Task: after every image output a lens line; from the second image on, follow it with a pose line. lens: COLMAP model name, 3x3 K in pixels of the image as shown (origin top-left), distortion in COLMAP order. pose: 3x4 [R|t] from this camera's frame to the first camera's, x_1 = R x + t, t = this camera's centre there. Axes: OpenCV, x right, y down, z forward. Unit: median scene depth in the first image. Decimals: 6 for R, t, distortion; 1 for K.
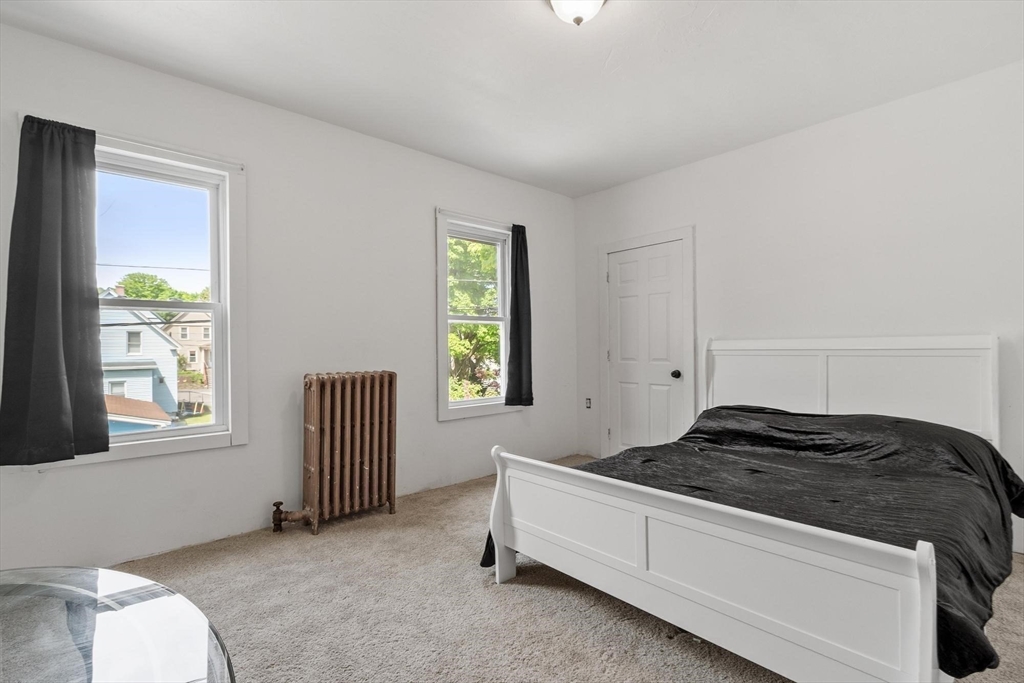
lens RADIAL K [[464.1, 0, 512.0], [0, 464.1, 341.5], [0, 0, 1]] dist [0.000286, 0.000314]
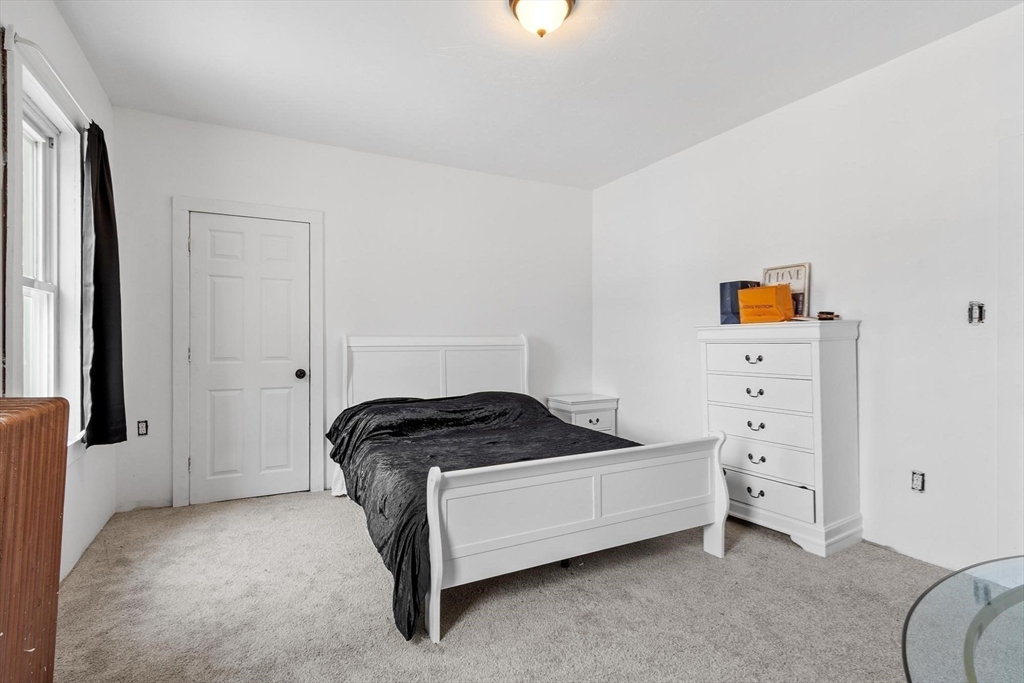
lens RADIAL K [[498.6, 0, 512.0], [0, 498.6, 341.5], [0, 0, 1]] dist [0.020716, 0.000059]
pose [[0.254867, 0.007857, 0.966944, -0.592434], [-0.014623, 0.999884, -0.004270, 0.008992], [-0.966866, -0.013051, 0.254952, 0.475623]]
